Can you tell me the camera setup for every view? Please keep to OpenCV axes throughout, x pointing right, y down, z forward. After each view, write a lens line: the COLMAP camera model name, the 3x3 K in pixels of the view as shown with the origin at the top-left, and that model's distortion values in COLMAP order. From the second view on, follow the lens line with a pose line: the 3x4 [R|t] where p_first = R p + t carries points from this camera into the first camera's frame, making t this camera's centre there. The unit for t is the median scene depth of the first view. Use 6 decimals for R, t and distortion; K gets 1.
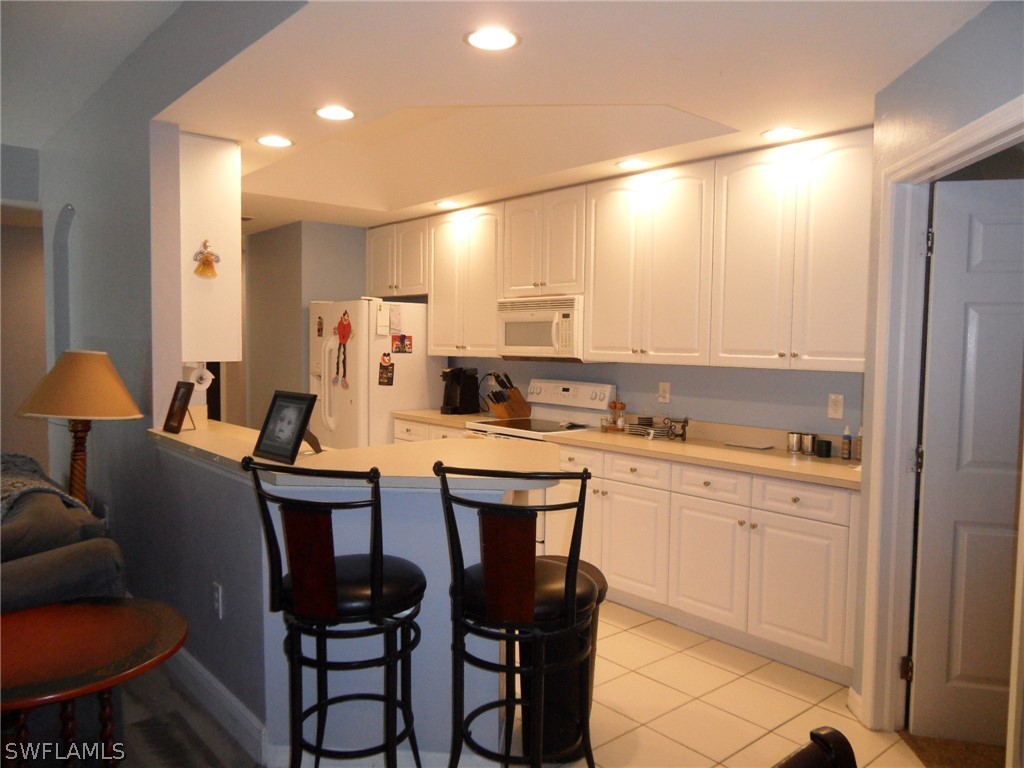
lens RADIAL K [[768.1, 0, 515.2], [0, 768.1, 380.2], [0, 0, 1]] dist [-0.008317, -0.000124]
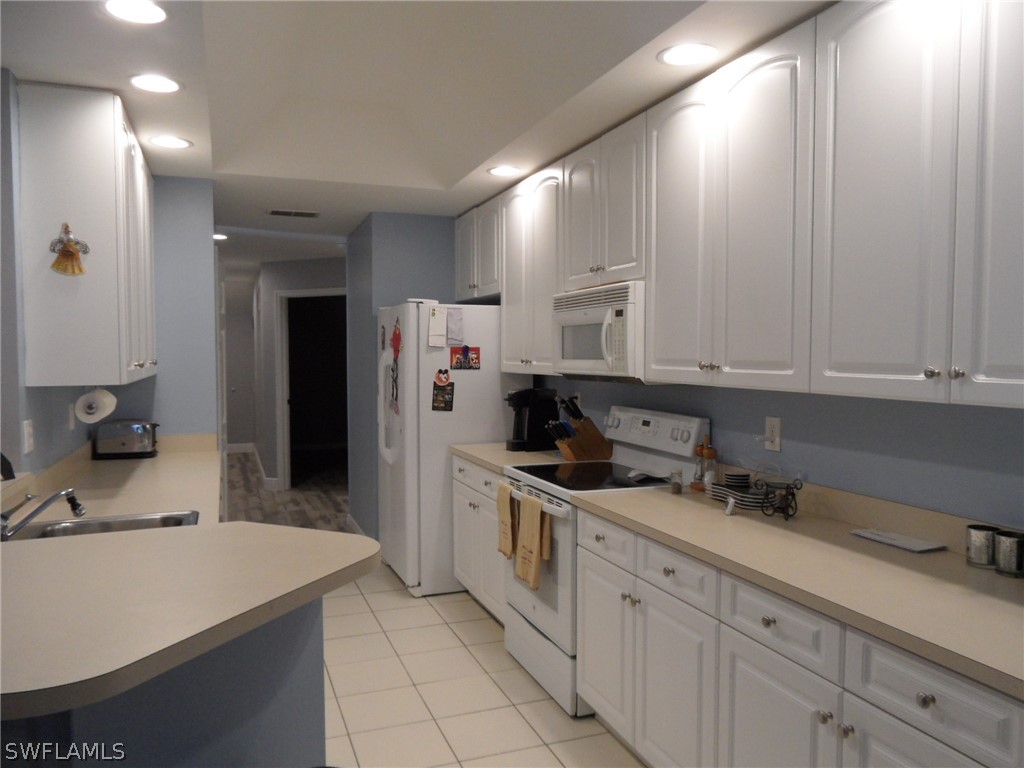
lens RADIAL K [[768.1, 0, 514.1], [0, 768.1, 381.1], [0, 0, 1]] dist [-0.008317, -0.000124]
pose [[0.939018, -0.000209, -0.343867, 0.197684], [-0.004857, 0.999892, -0.013872, -0.015264], [0.343833, 0.014697, 0.938916, 0.334747]]
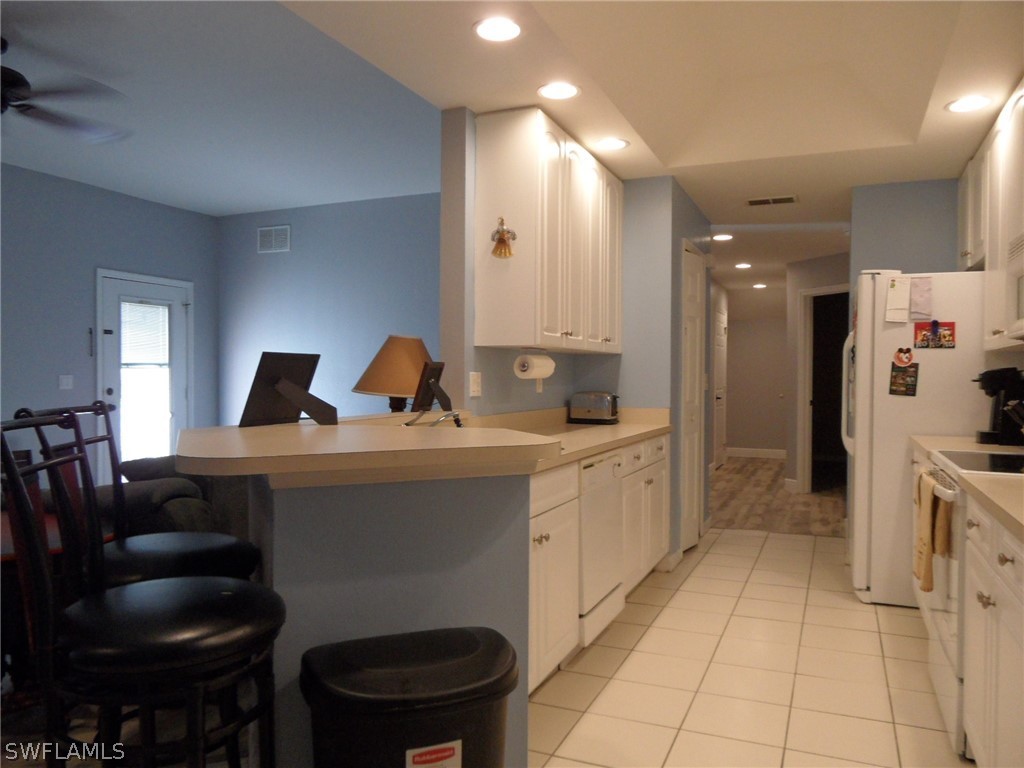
lens RADIAL K [[768.1, 0, 520.0], [0, 768.1, 386.7], [0, 0, 1]] dist [-0.008317, -0.000124]
pose [[0.432952, 0.001274, -0.901416, 0.349400], [-0.048237, 0.998599, -0.021757, 0.035134], [0.900125, 0.052902, 0.432407, 0.460129]]
